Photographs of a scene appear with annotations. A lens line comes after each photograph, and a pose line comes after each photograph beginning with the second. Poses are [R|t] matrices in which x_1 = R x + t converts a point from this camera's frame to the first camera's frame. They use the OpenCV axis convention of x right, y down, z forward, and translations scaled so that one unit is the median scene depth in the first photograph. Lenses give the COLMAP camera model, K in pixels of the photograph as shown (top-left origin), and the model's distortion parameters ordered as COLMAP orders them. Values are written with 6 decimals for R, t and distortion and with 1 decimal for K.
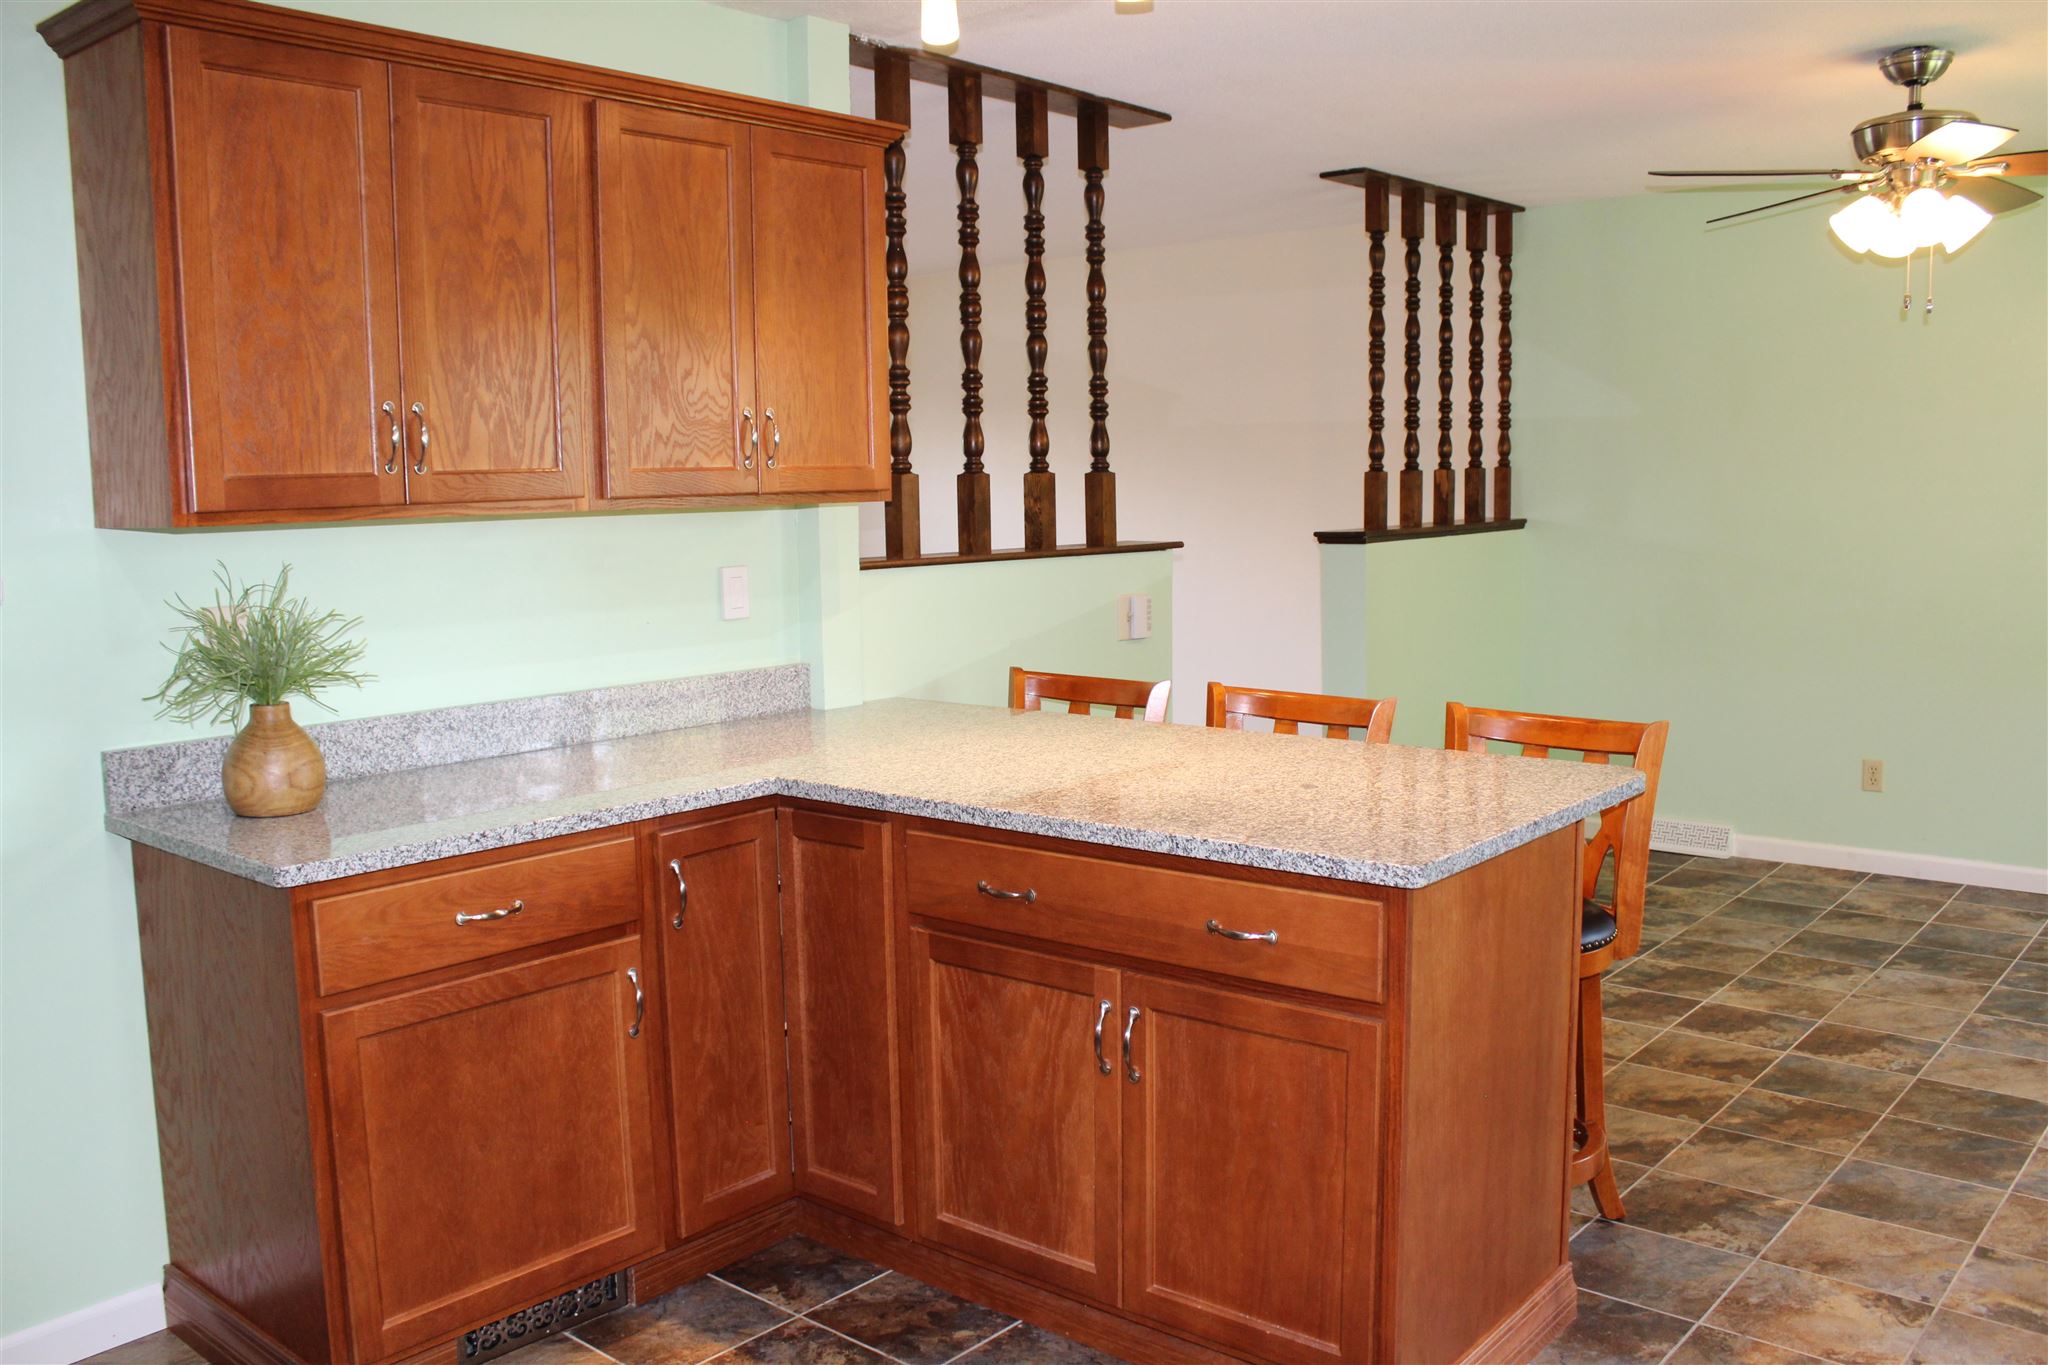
lens RADIAL K [[1720.9, 0, 1071.0], [0, 1720.9, 592.4], [0, 0, 1]] dist [-0.160491, 0.121648]
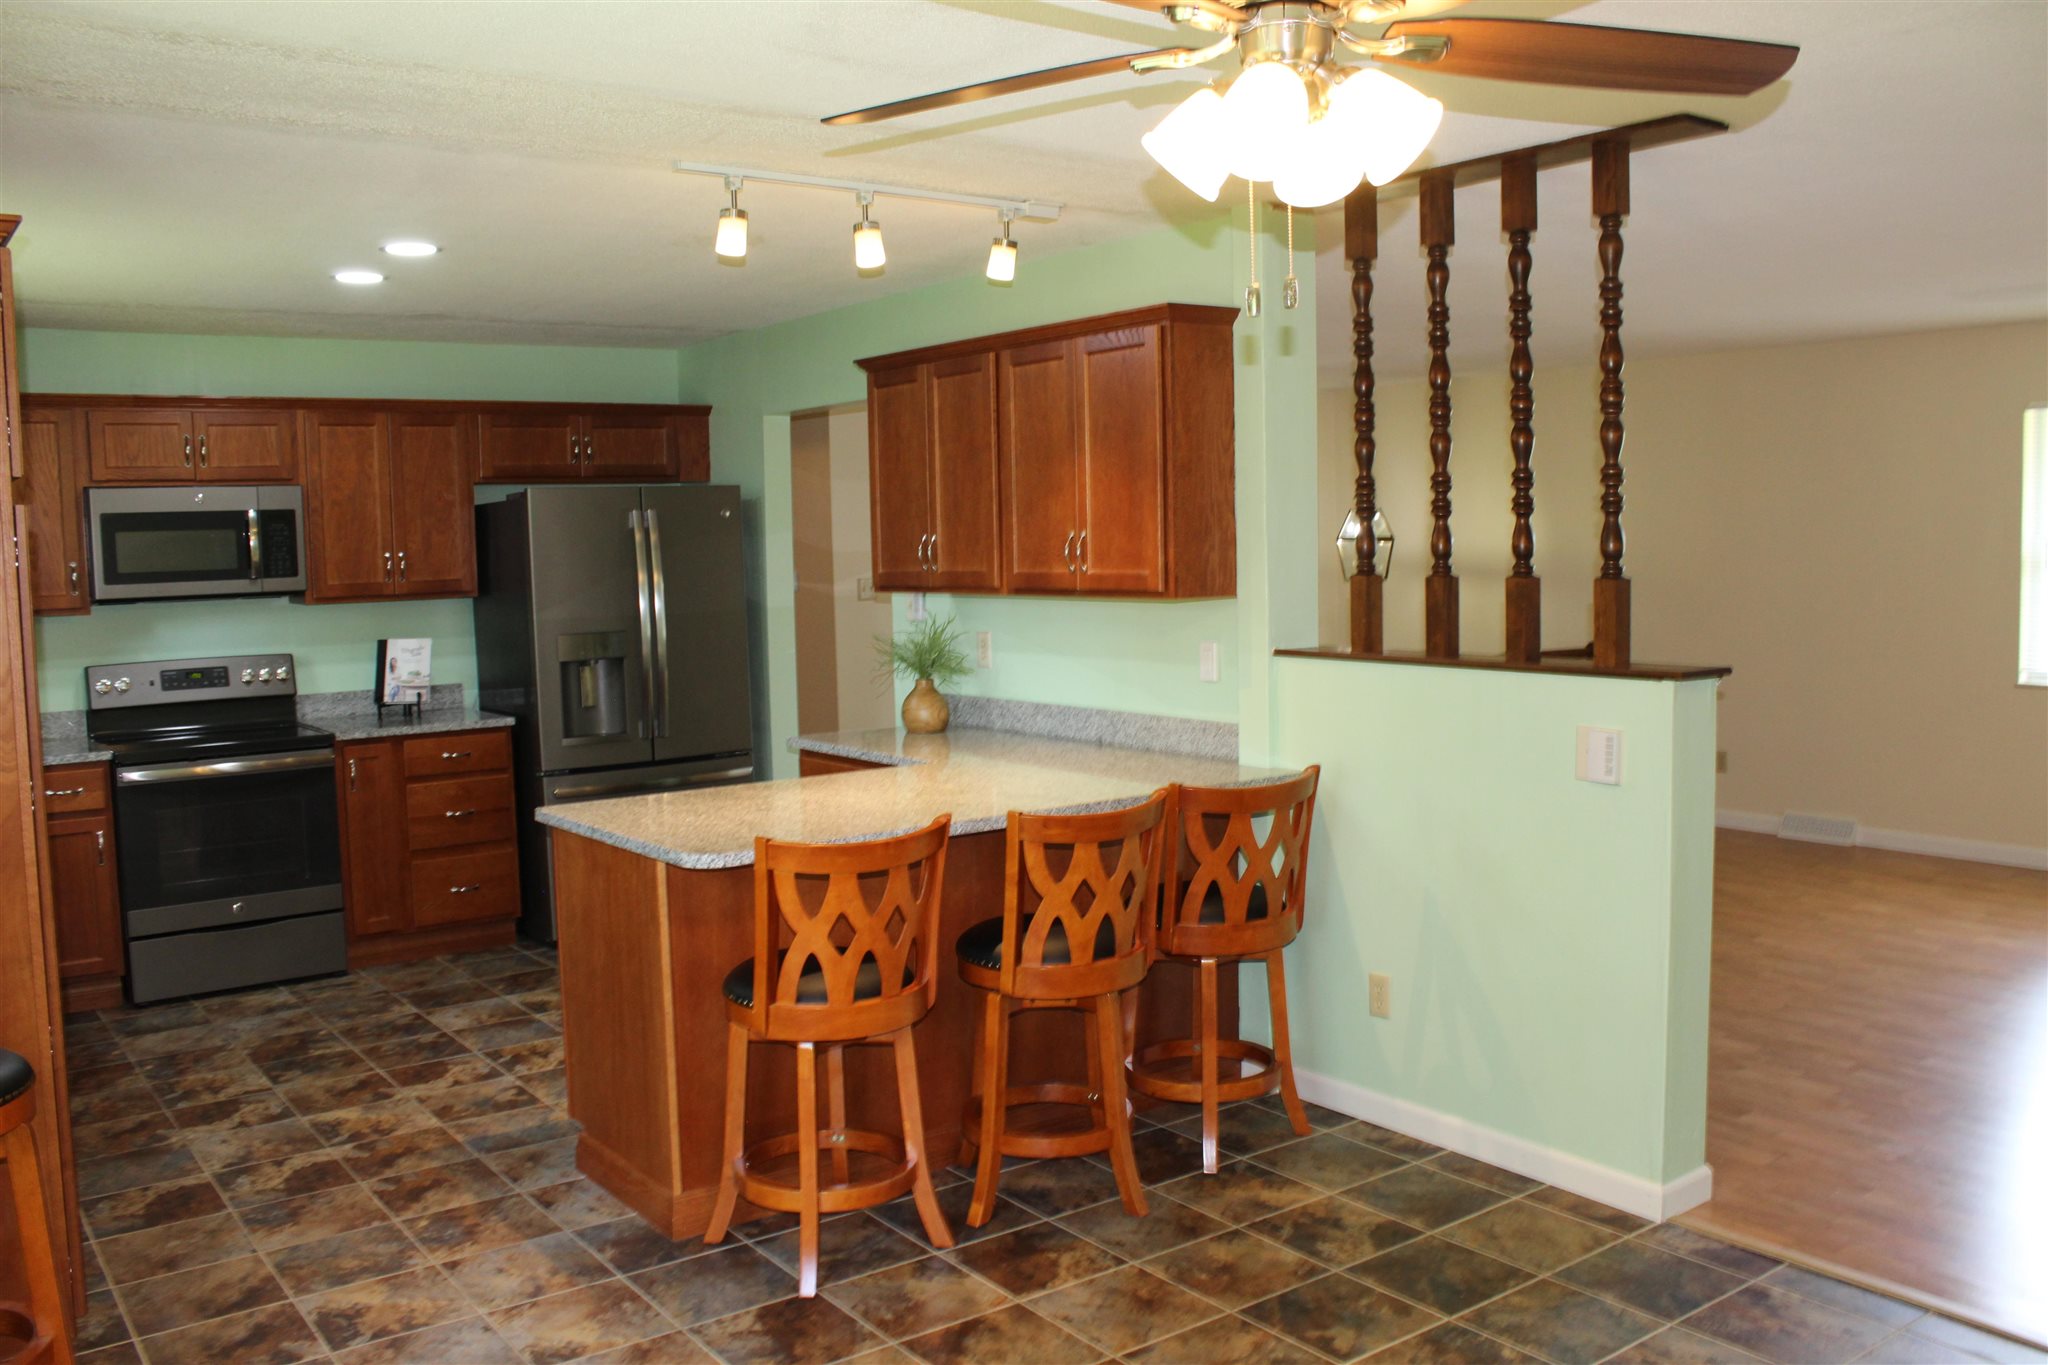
lens RADIAL K [[1720.9, 0, 1027.3], [0, 1720.9, 686.9], [0, 0, 1]] dist [-0.160491, 0.121648]
pose [[-0.210187, 0.064732, -0.975516, 0.943065], [-0.085298, 0.992786, 0.084257, -0.066435], [0.973933, 0.100920, -0.203149, 0.954871]]
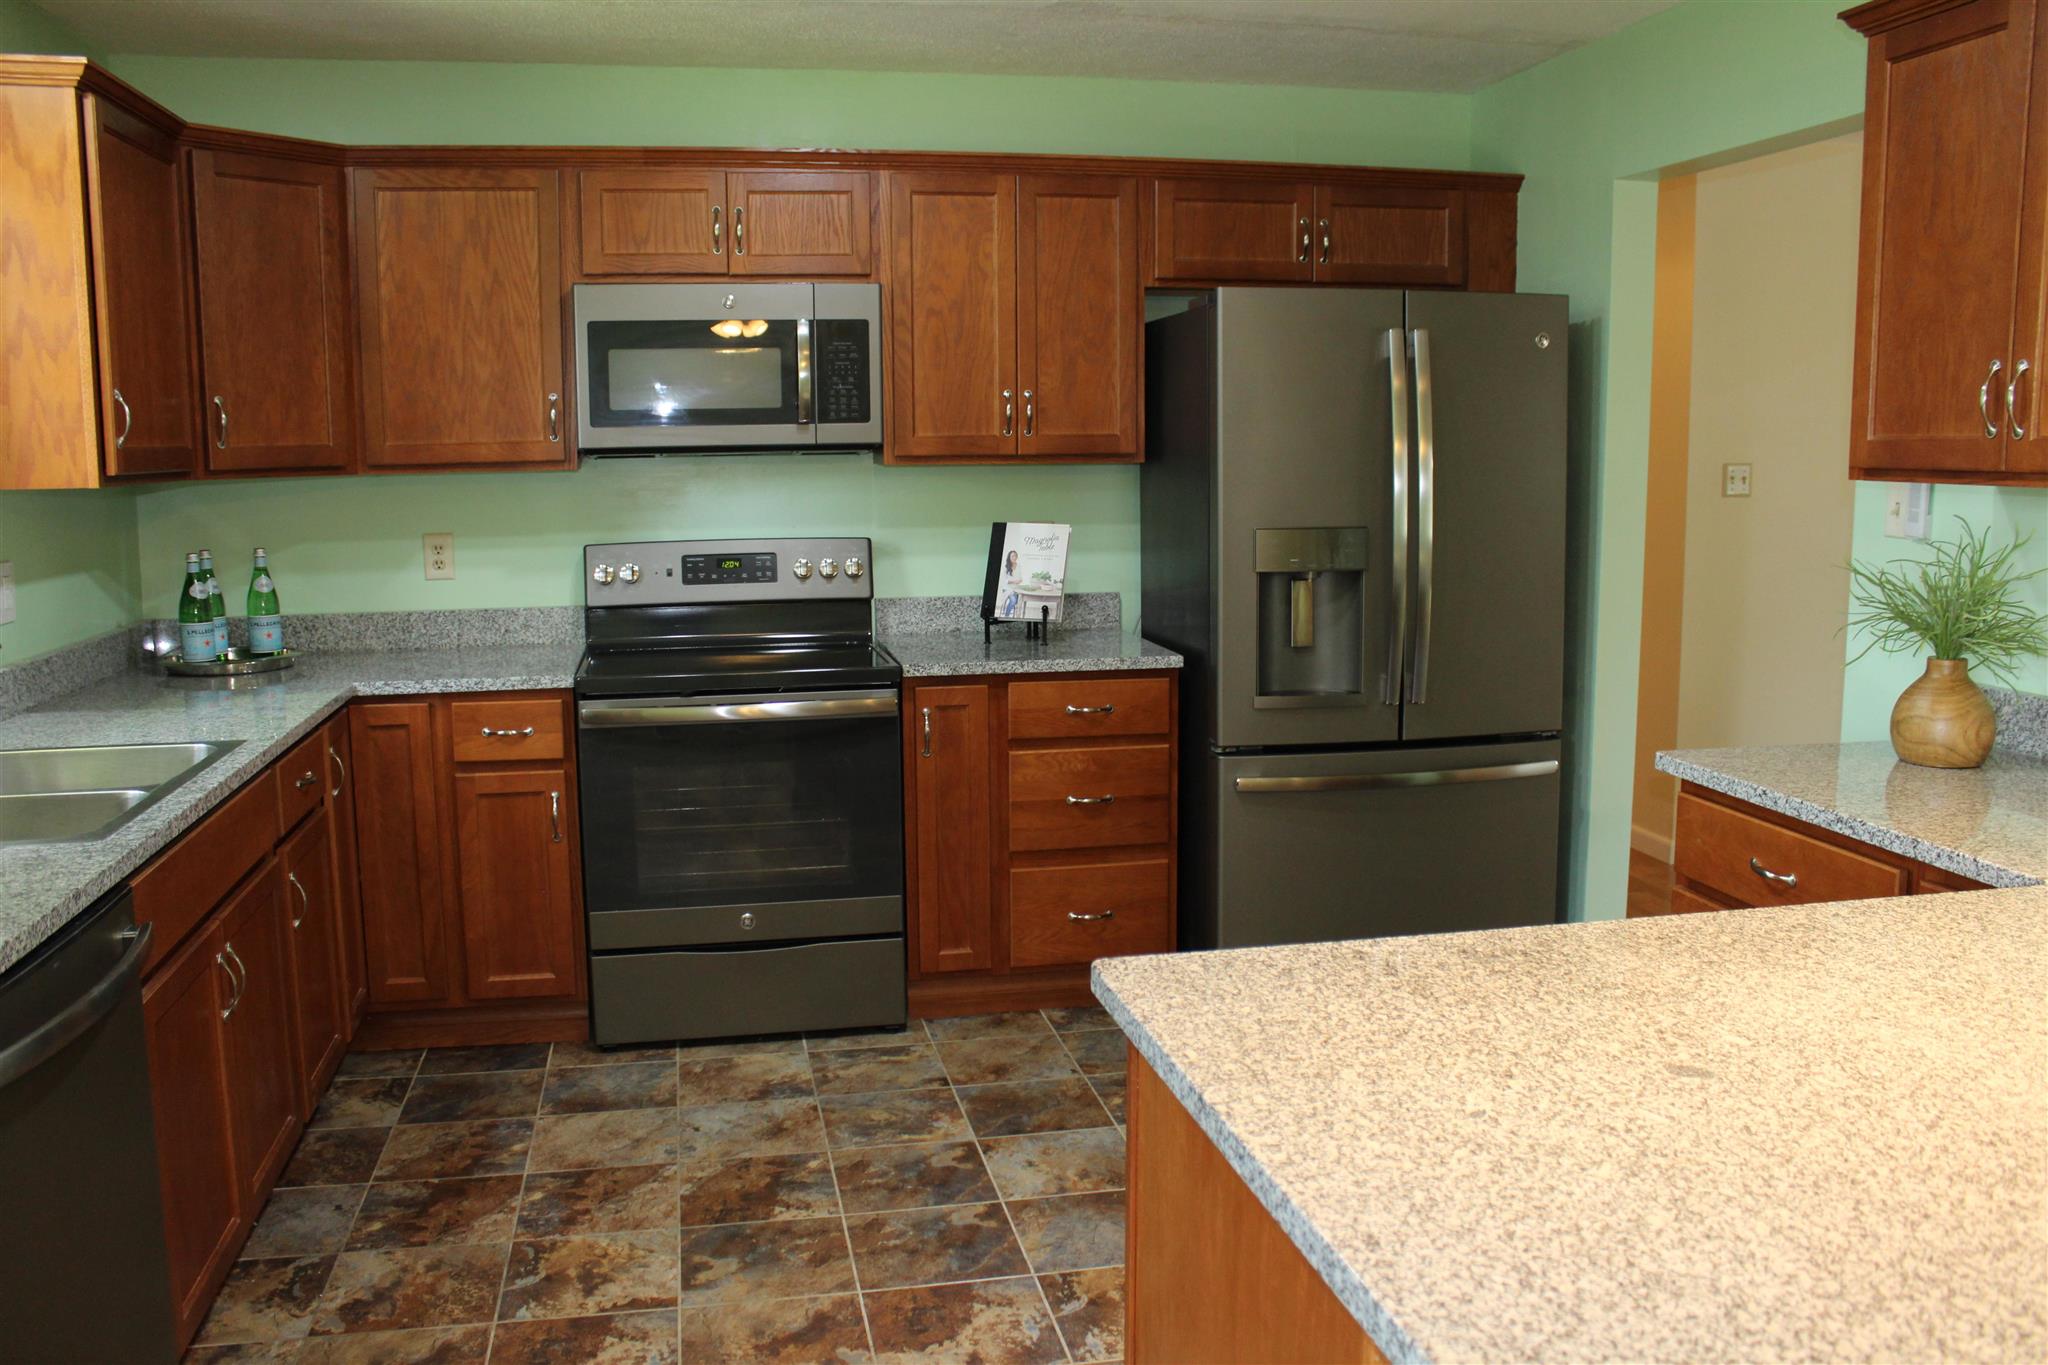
lens RADIAL K [[1720.9, 0, 1013.8], [0, 1720.9, 679.9], [0, 0, 1]] dist [-0.160491, 0.121648]
pose [[-0.610752, 0.091643, -0.786501, 0.443682], [-0.092467, 0.978229, 0.185787, -0.034349], [0.786404, 0.186195, -0.588982, 0.728886]]
